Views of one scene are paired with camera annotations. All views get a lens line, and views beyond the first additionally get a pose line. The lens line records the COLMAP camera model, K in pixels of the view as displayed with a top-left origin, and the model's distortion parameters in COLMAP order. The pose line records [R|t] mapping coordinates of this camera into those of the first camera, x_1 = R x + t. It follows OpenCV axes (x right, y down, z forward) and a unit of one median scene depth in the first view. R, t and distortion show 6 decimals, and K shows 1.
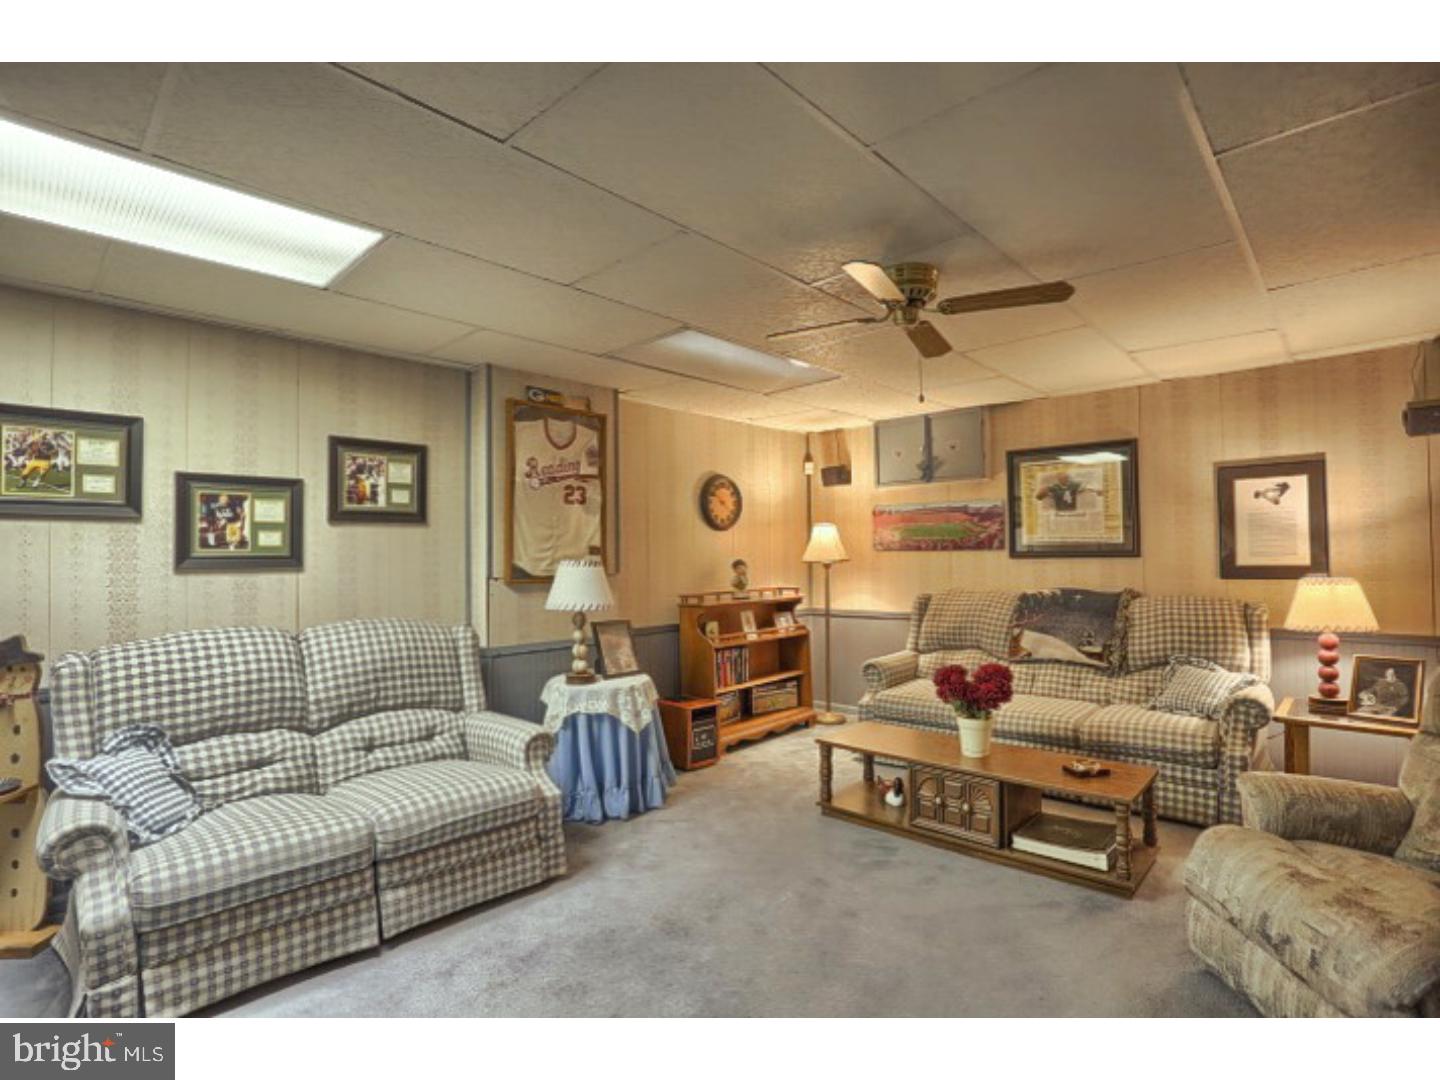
lens RADIAL K [[704.3, 0, 717.2], [0, 704.3, 538.2], [0, 0, 1]] dist [-0.072970, 0.027582]
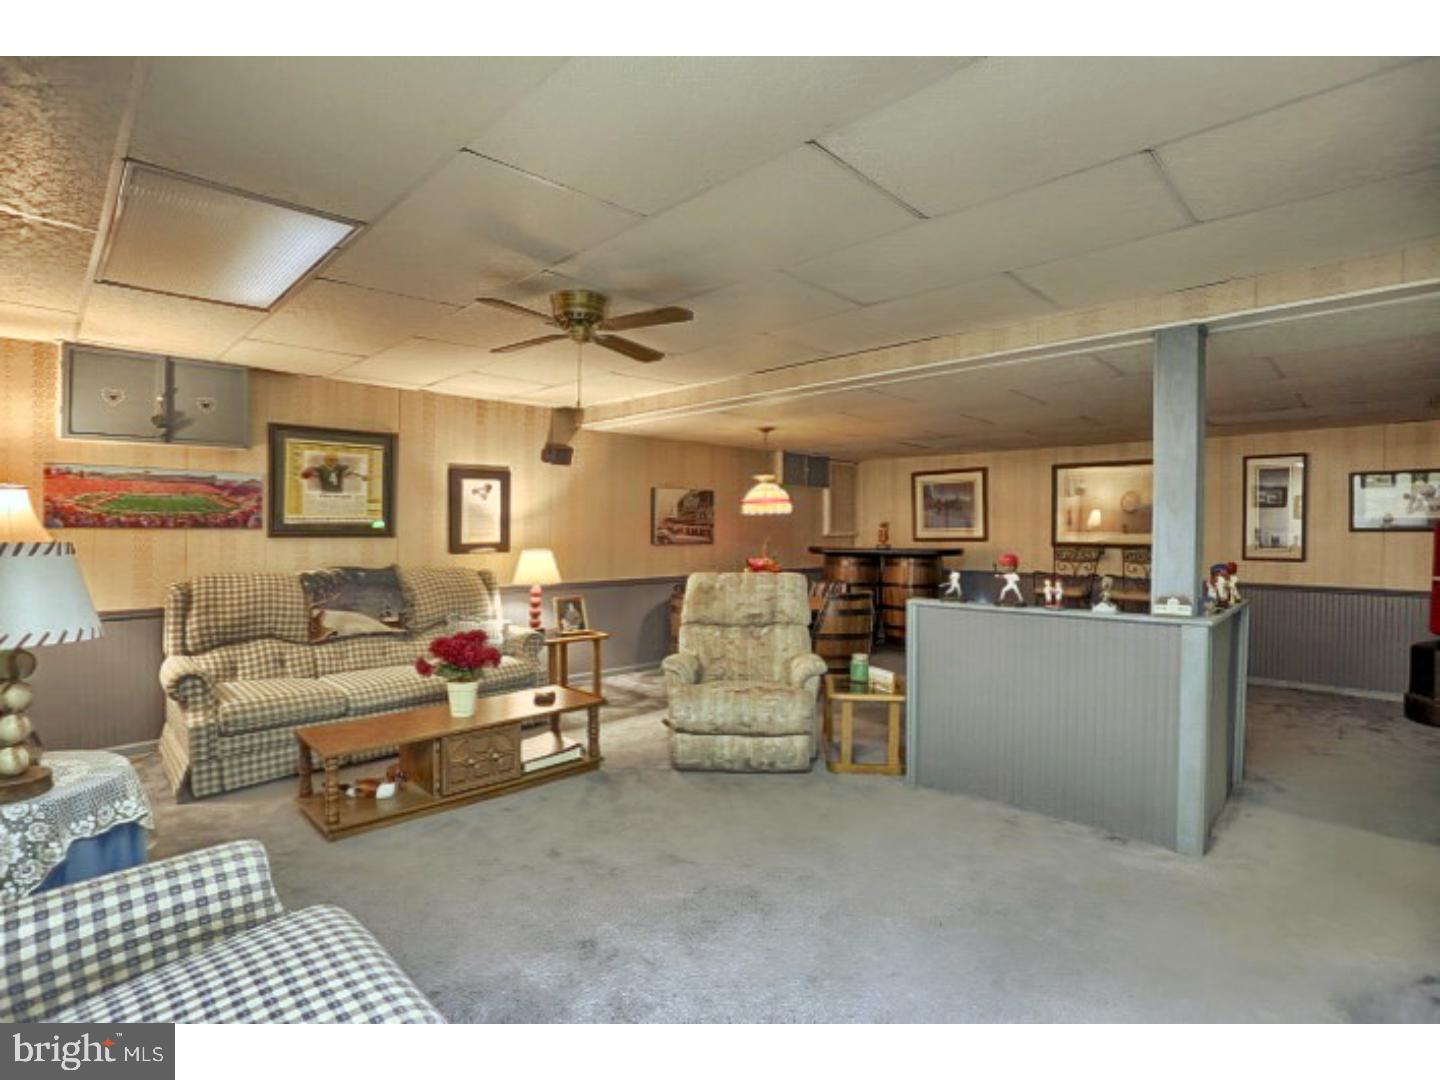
lens RADIAL K [[704.3, 0, 717.2], [0, 704.3, 538.2], [0, 0, 1]] dist [-0.072970, 0.027582]
pose [[0.039560, 0.000691, 0.999217, -0.517119], [-0.024812, 0.999692, 0.000291, 0.015173], [-0.998909, -0.024804, 0.039565, 0.399153]]
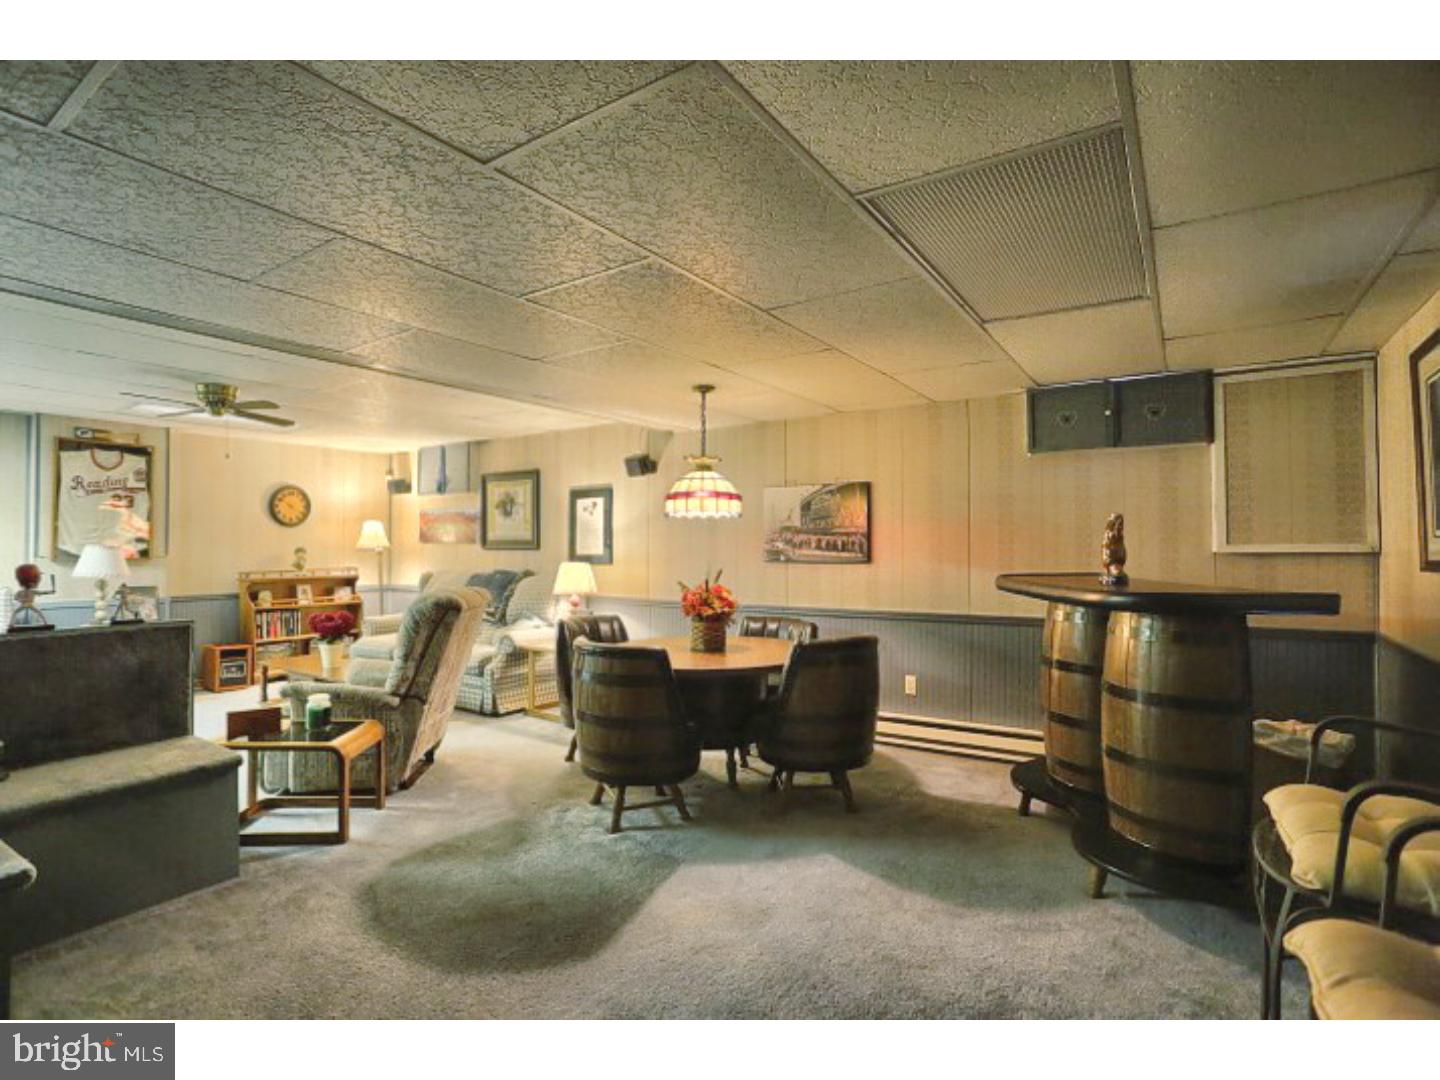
lens RADIAL K [[704.3, 0, 717.2], [0, 704.3, 538.2], [0, 0, 1]] dist [-0.072970, 0.027582]
pose [[0.988021, 0.014242, 0.153661, 0.738365], [-0.015825, 0.999834, 0.009082, -0.015533], [-0.153506, -0.011405, 0.988082, -0.534629]]
